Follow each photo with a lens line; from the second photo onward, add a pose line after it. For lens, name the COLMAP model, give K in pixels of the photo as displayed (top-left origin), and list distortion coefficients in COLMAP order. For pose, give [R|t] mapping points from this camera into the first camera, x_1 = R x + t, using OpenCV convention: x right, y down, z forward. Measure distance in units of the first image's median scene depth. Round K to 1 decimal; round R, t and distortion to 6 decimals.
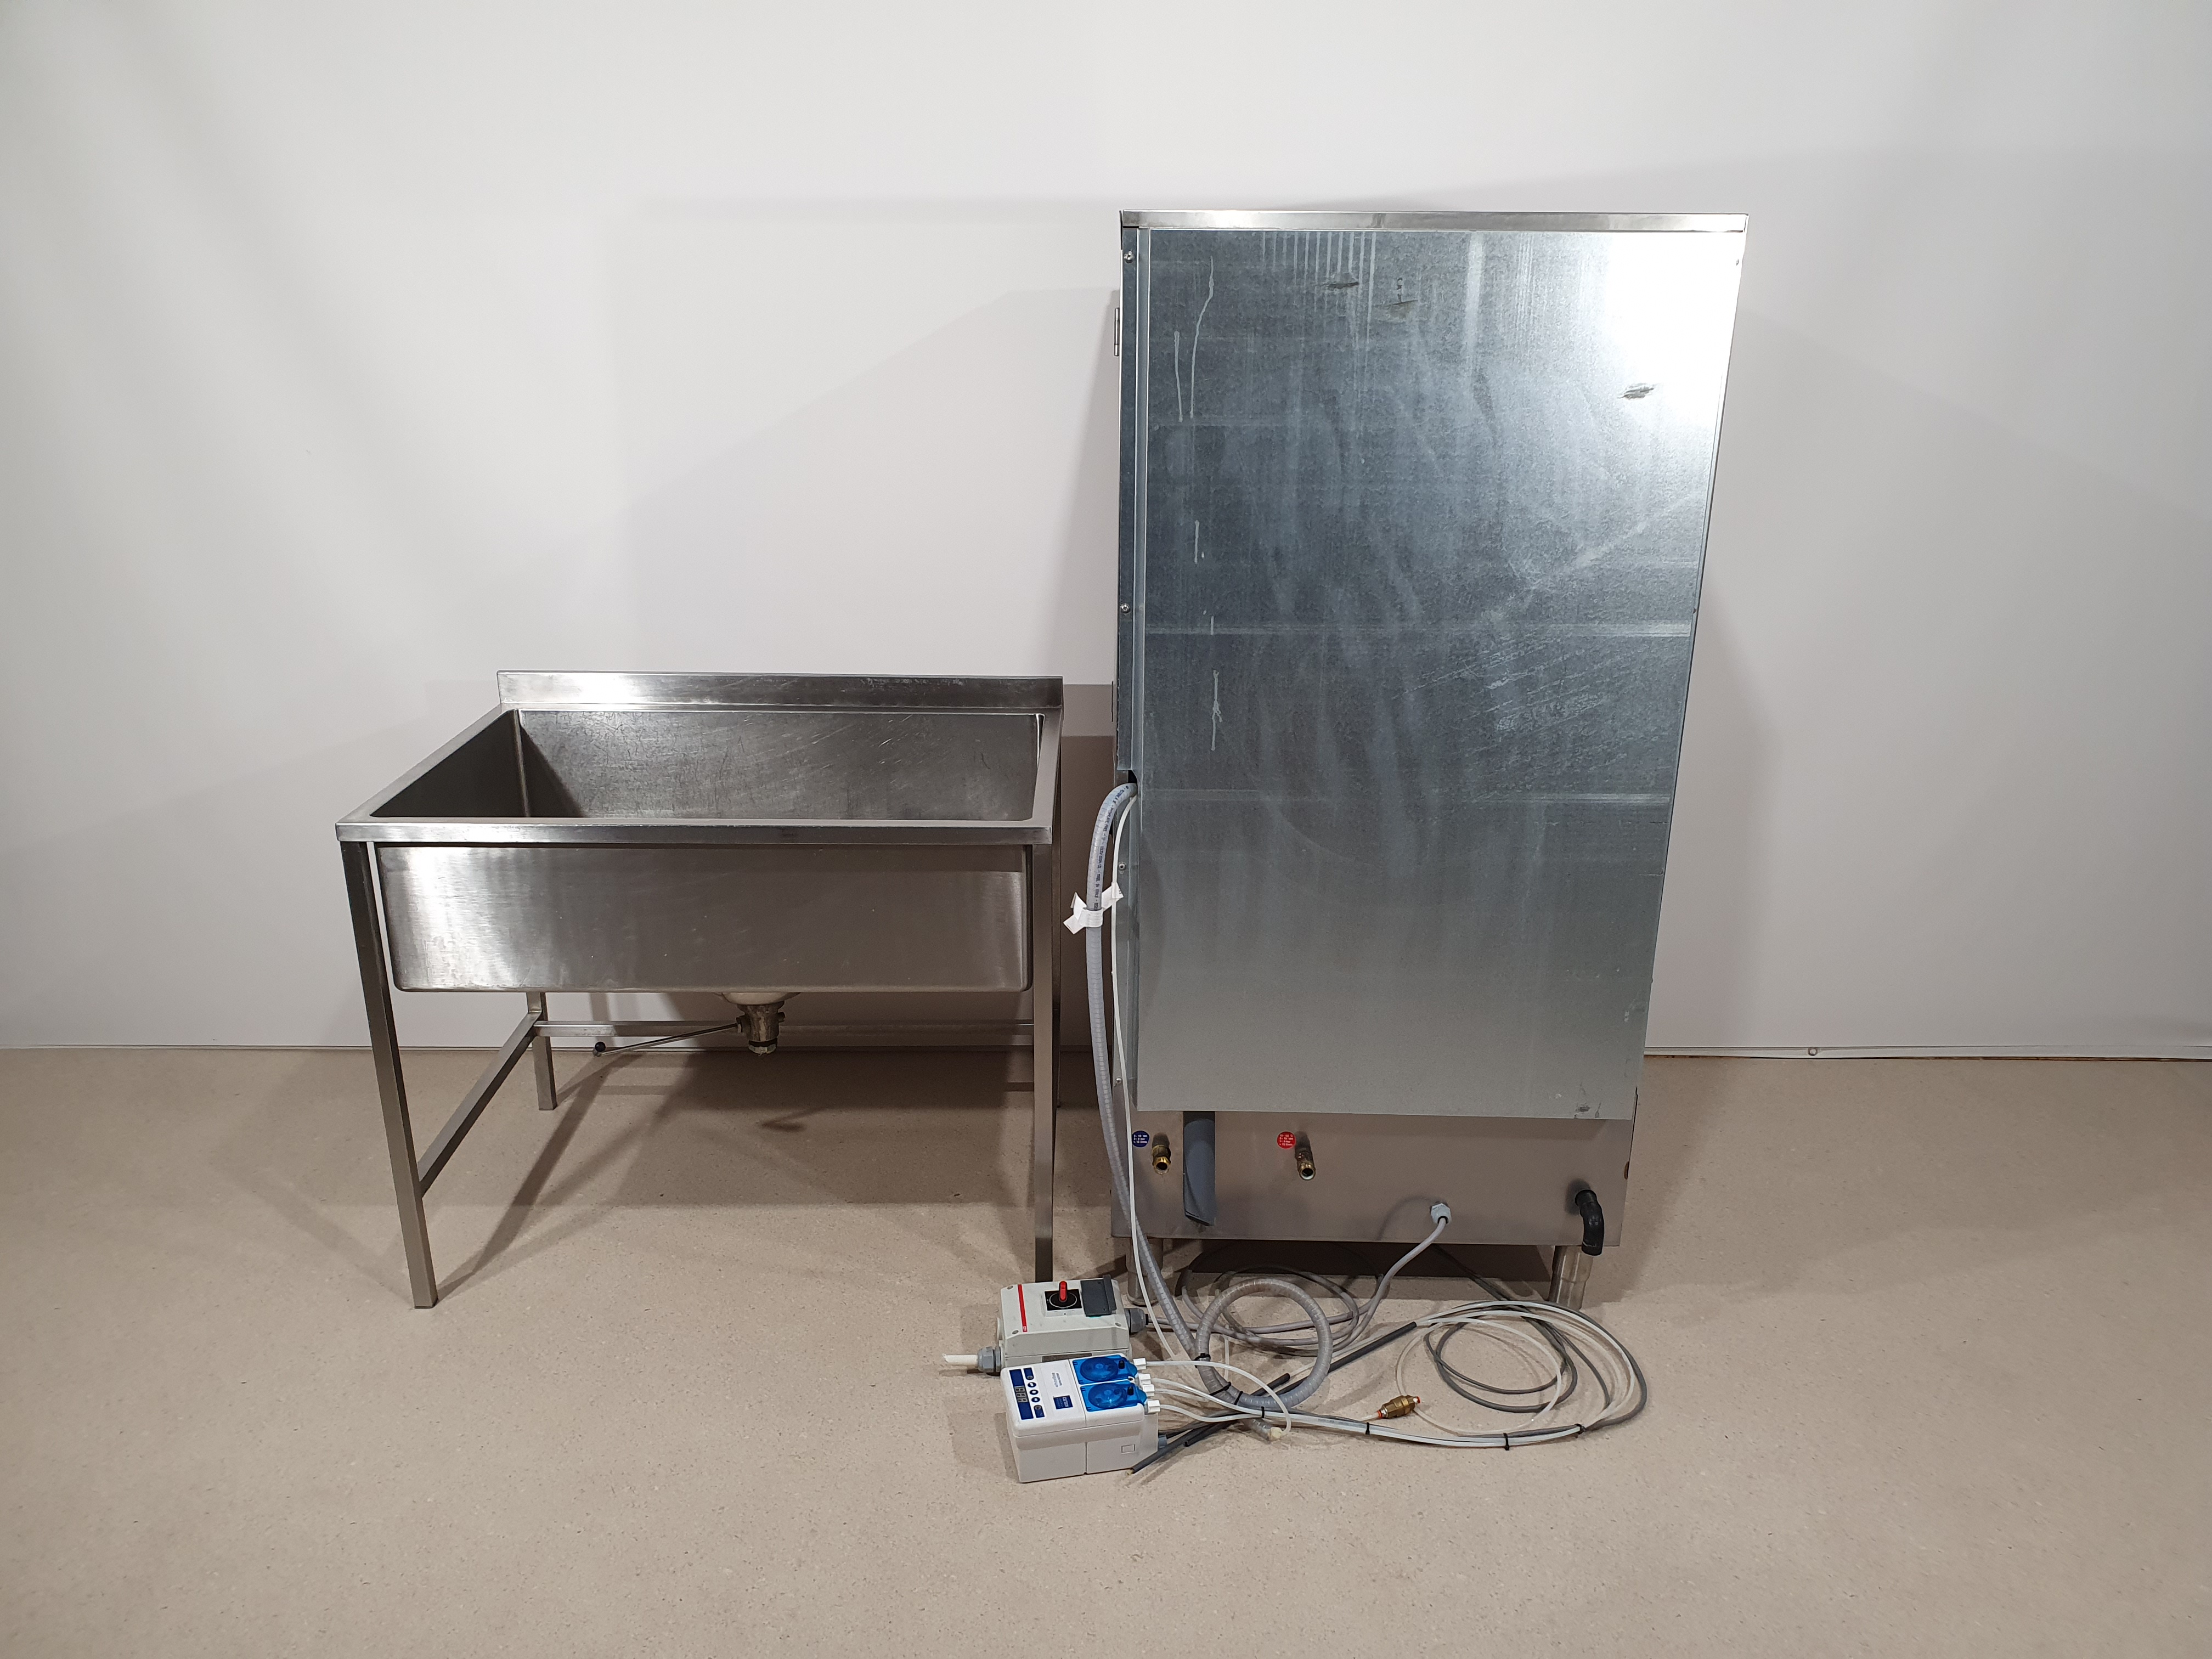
lens RADIAL K [[1676.9, 0, 1098.5], [0, 1676.9, 861.2], [0, 0, 1]] dist [0.058410, 0.001542]
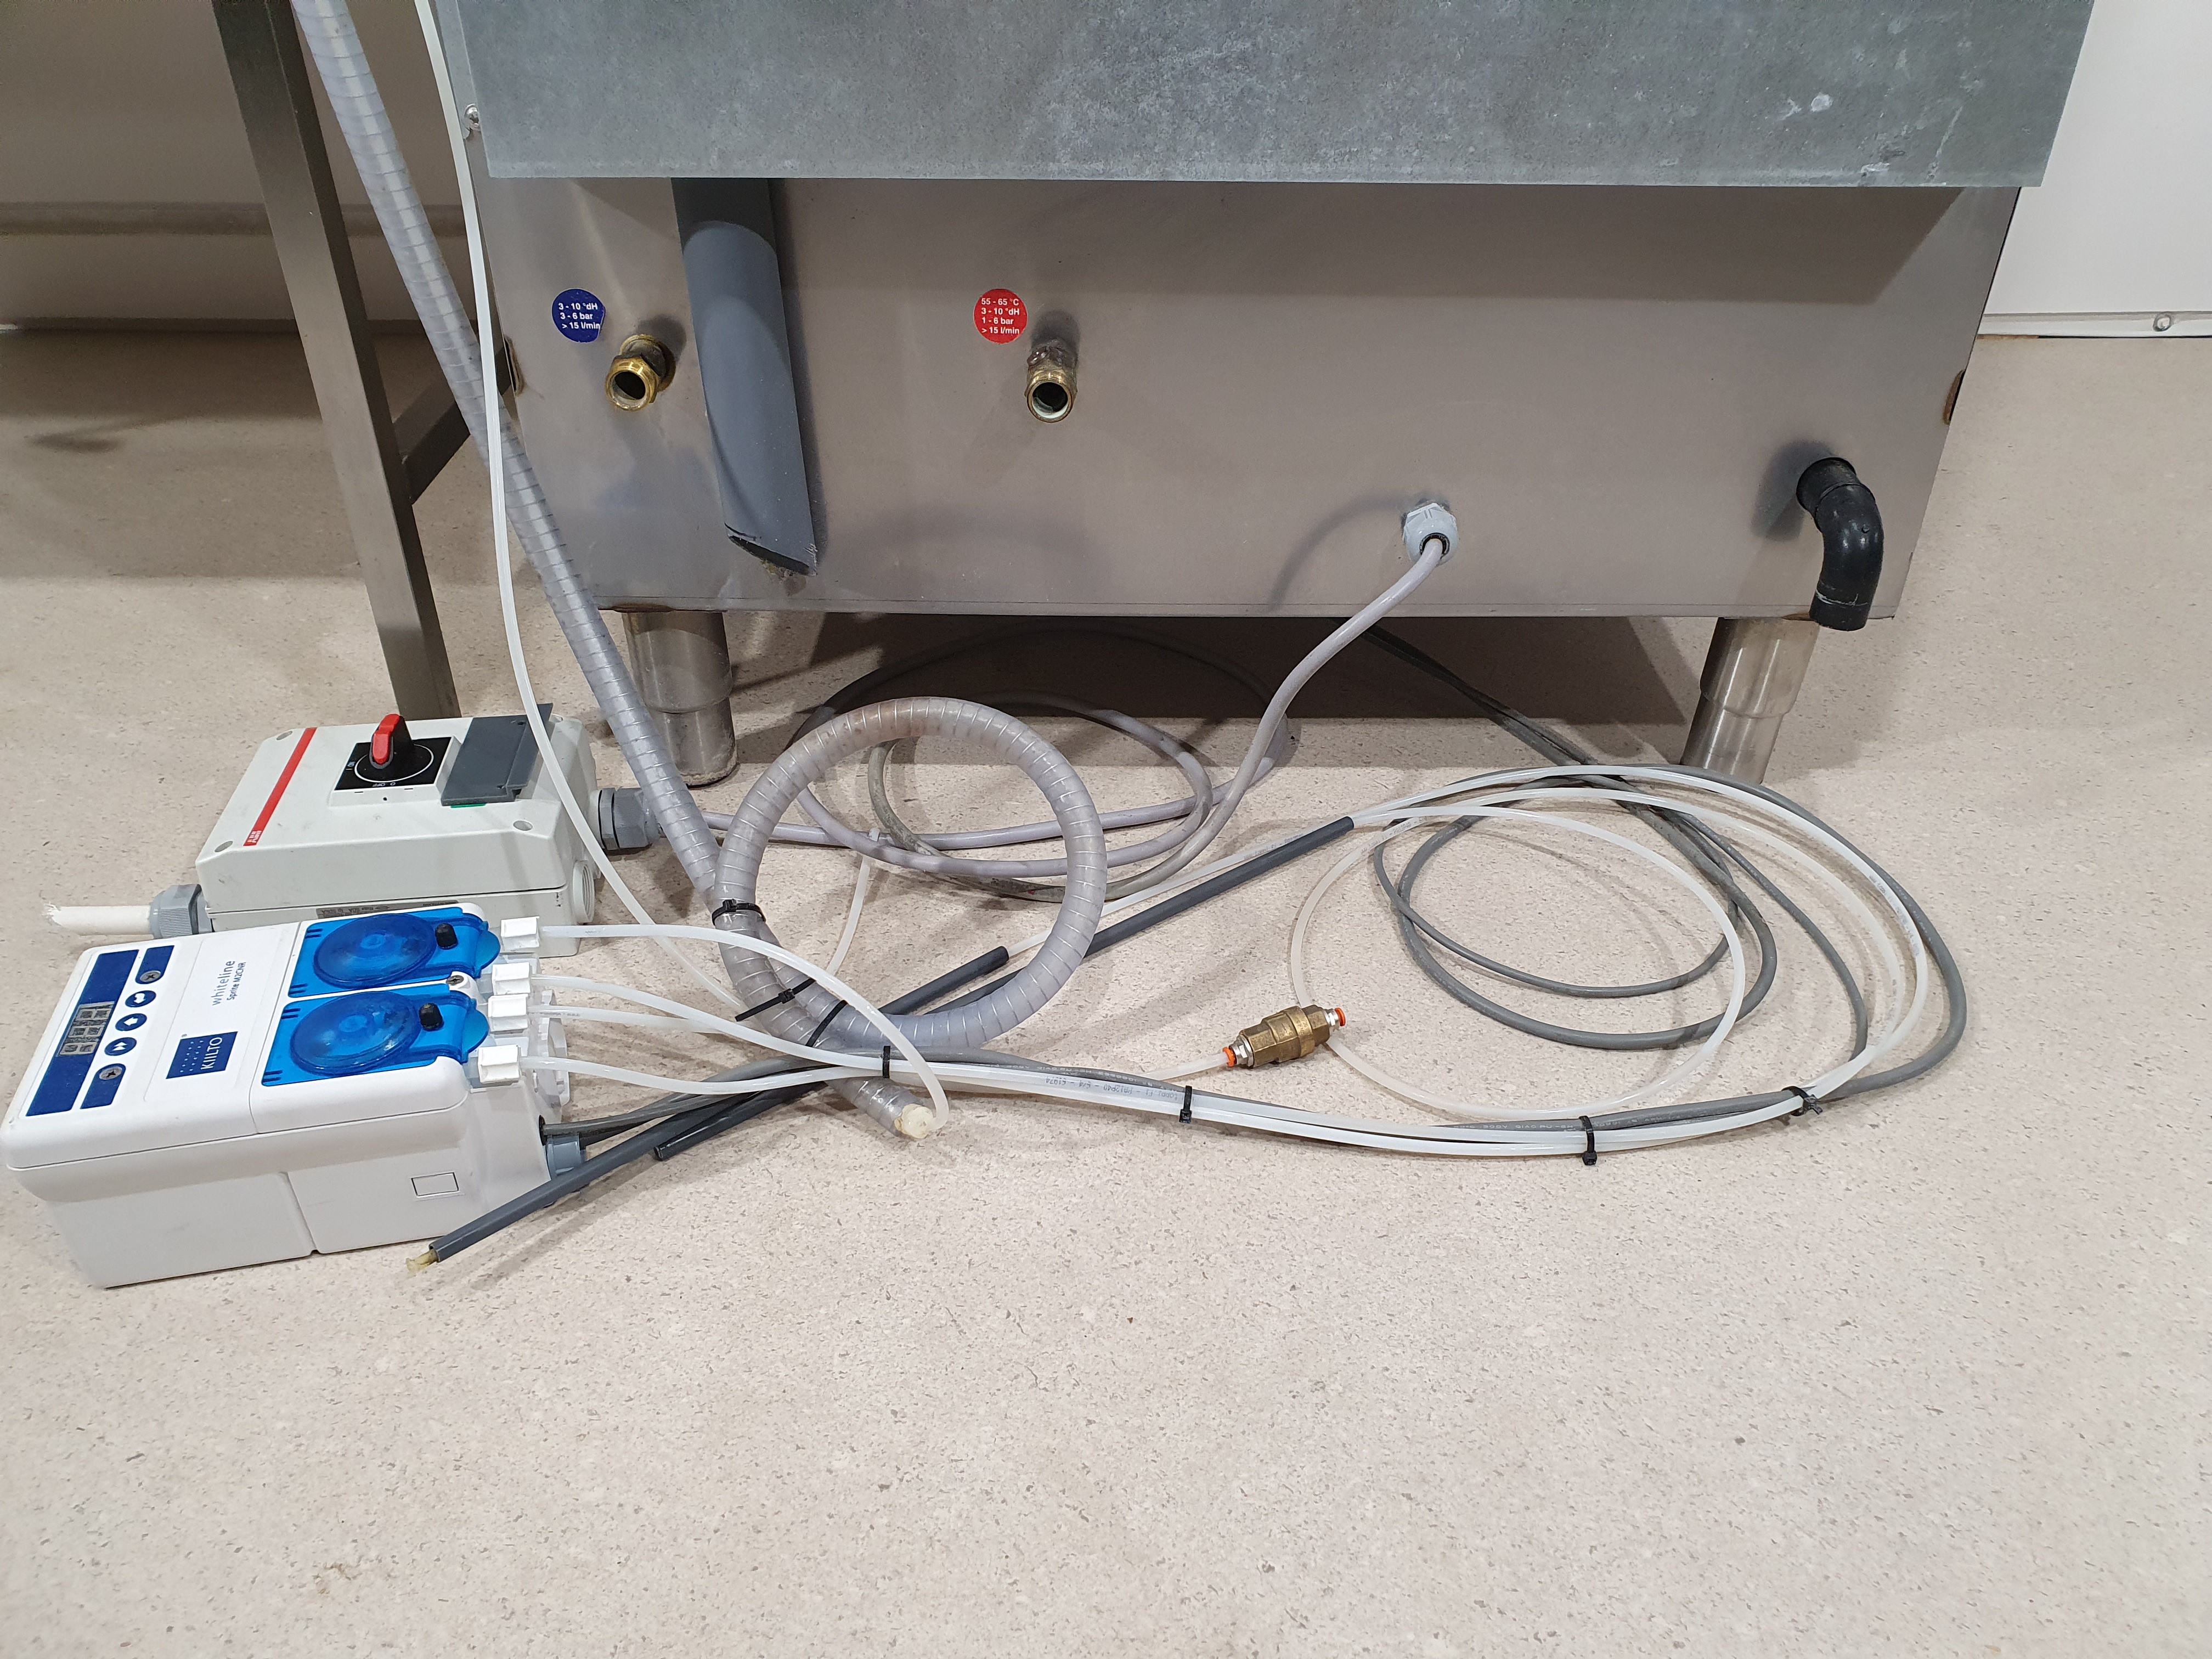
lens RADIAL K [[1675.3, 0, 1106.0], [0, 1675.3, 829.5], [0, 0, 1]] dist [0.057192, -0.006975]
pose [[0.999965, -0.004443, 0.007072, 0.129739], [0.002534, 0.968247, 0.249985, 0.180273], [-0.007958, -0.249958, 0.968224, 0.629035]]
